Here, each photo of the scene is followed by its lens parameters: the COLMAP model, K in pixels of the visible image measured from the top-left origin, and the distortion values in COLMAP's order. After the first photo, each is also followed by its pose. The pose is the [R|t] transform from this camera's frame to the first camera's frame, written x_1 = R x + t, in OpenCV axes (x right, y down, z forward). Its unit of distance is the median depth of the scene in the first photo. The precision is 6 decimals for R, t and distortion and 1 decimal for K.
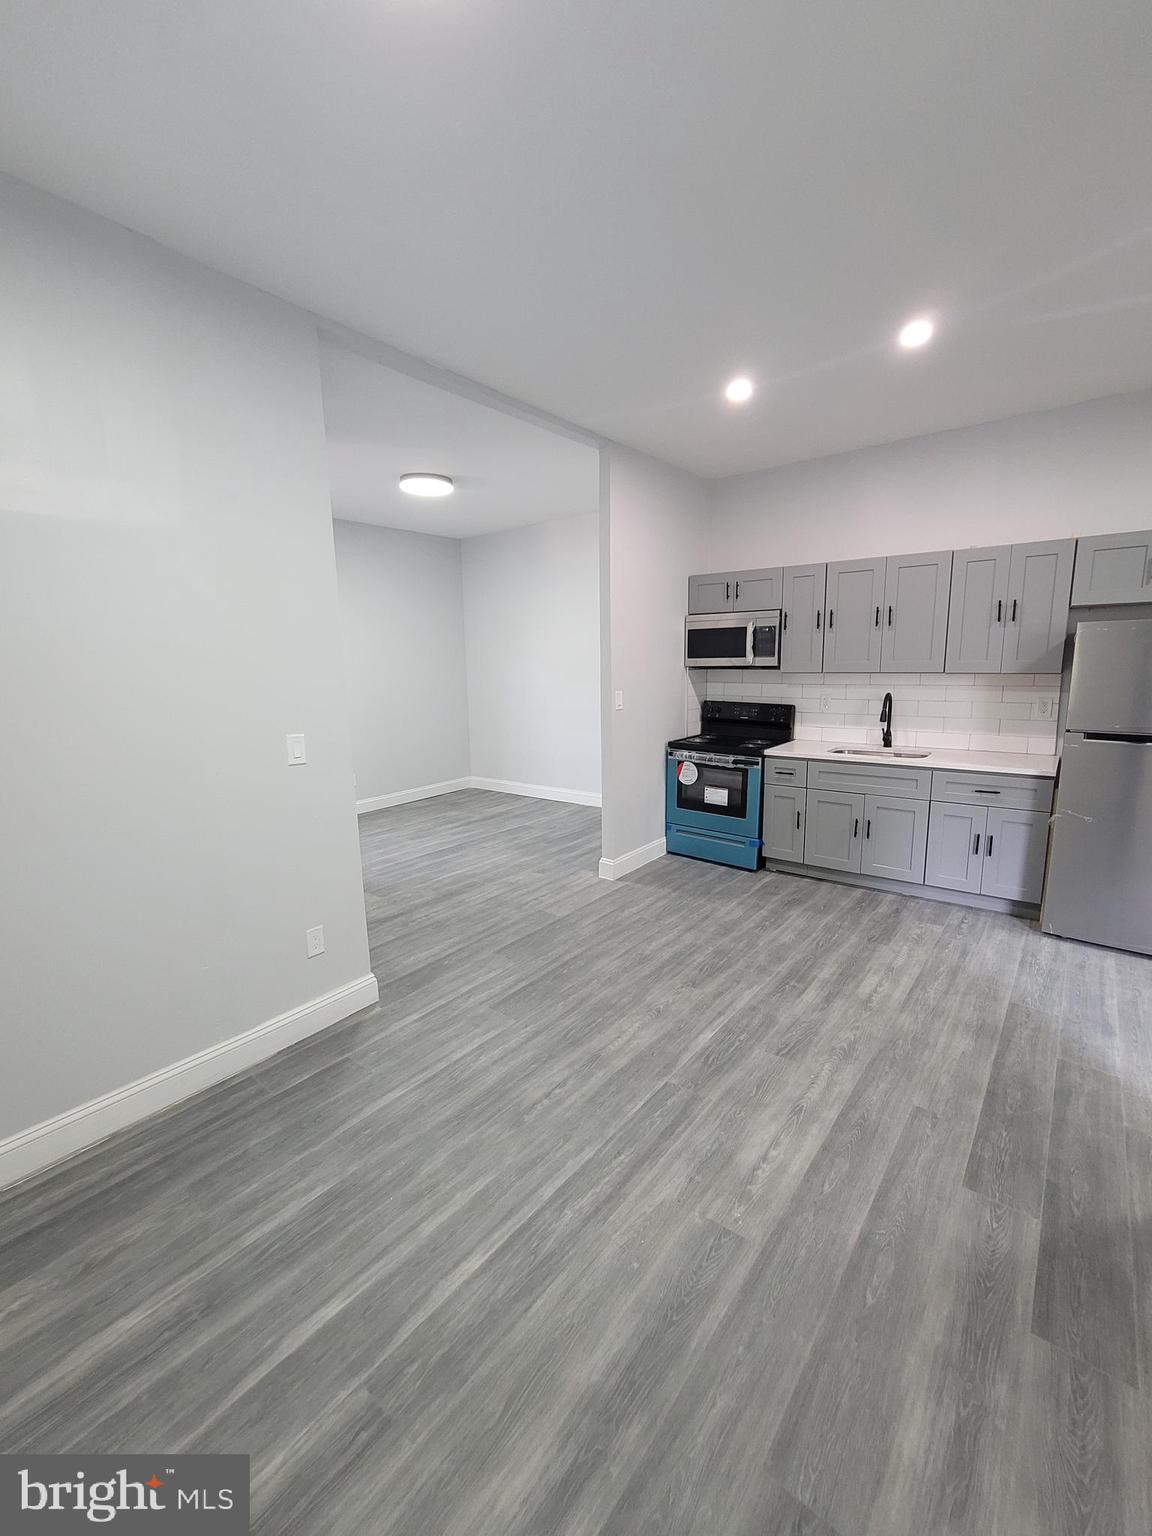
lens RADIAL K [[628.1, 0, 594.0], [0, 628.1, 769.5], [0, 0, 1]] dist [-0.002933, -0.000294]
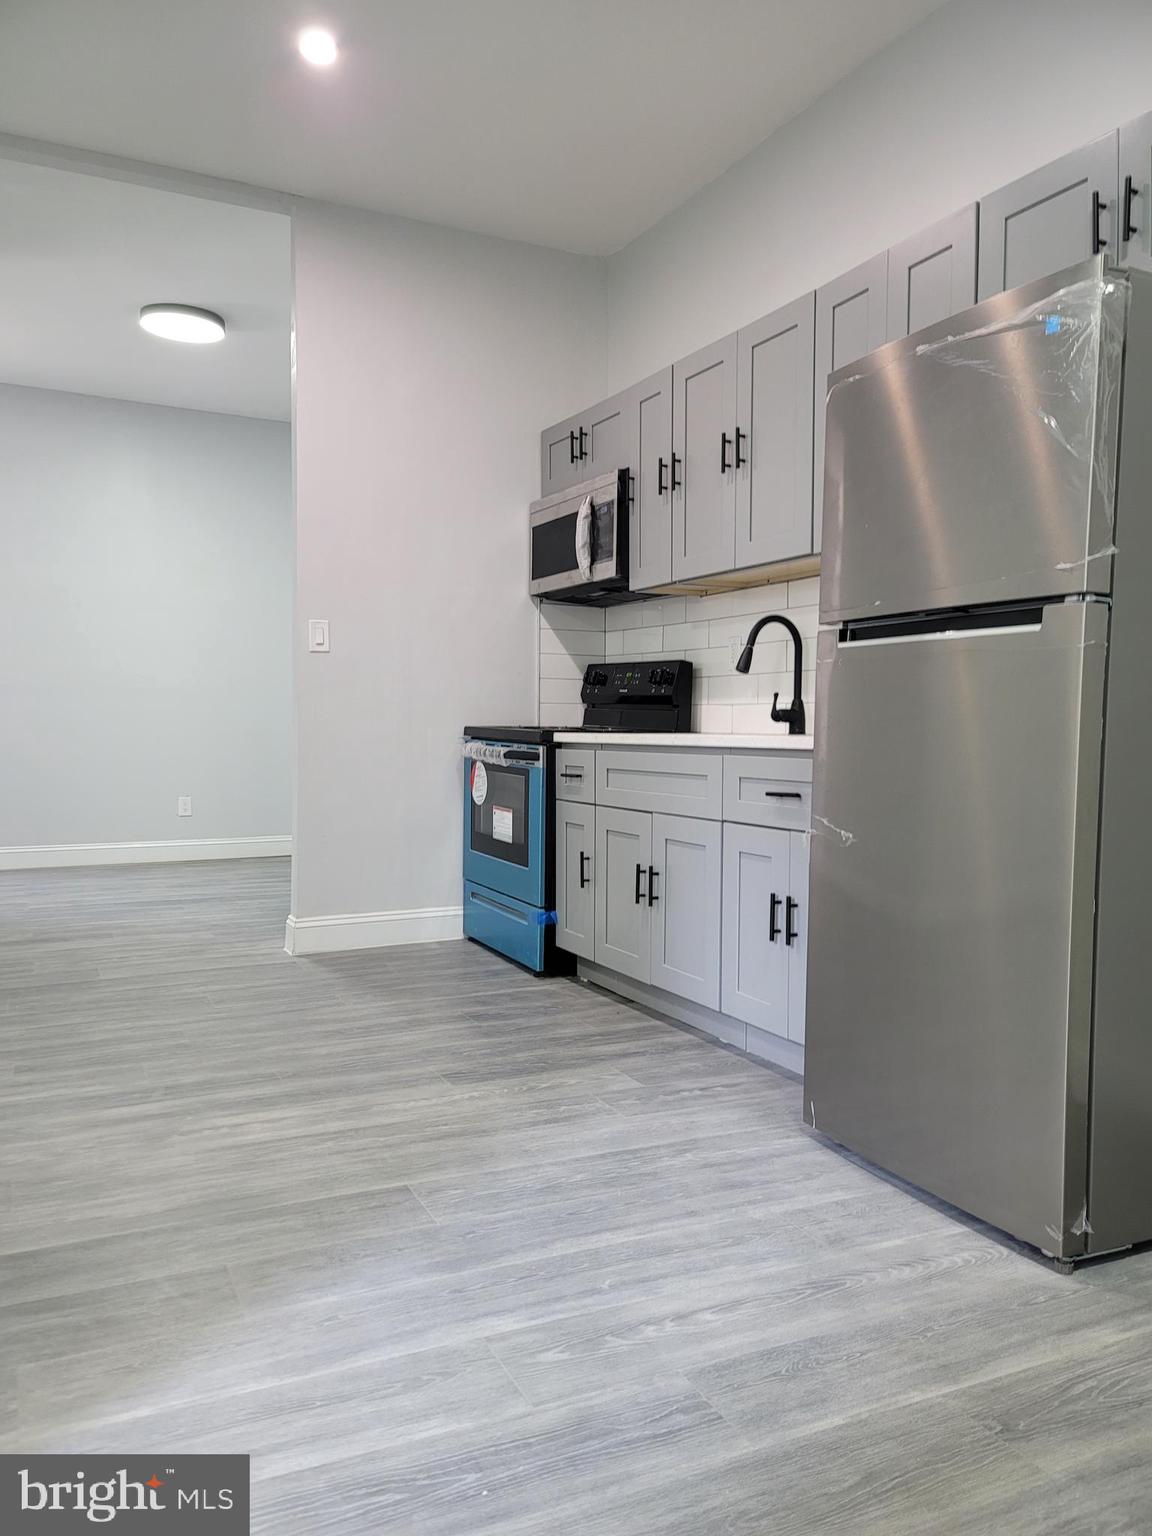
lens RADIAL K [[1128.0, 0, 555.7], [0, 1128.0, 774.2], [0, 0, 1]] dist [0.108762, -0.102034]
pose [[0.896718, 0.046082, -0.440197, 0.783010], [-0.101165, 0.989577, -0.102488, 0.111964], [0.430886, 0.136435, 0.892033, 0.207384]]
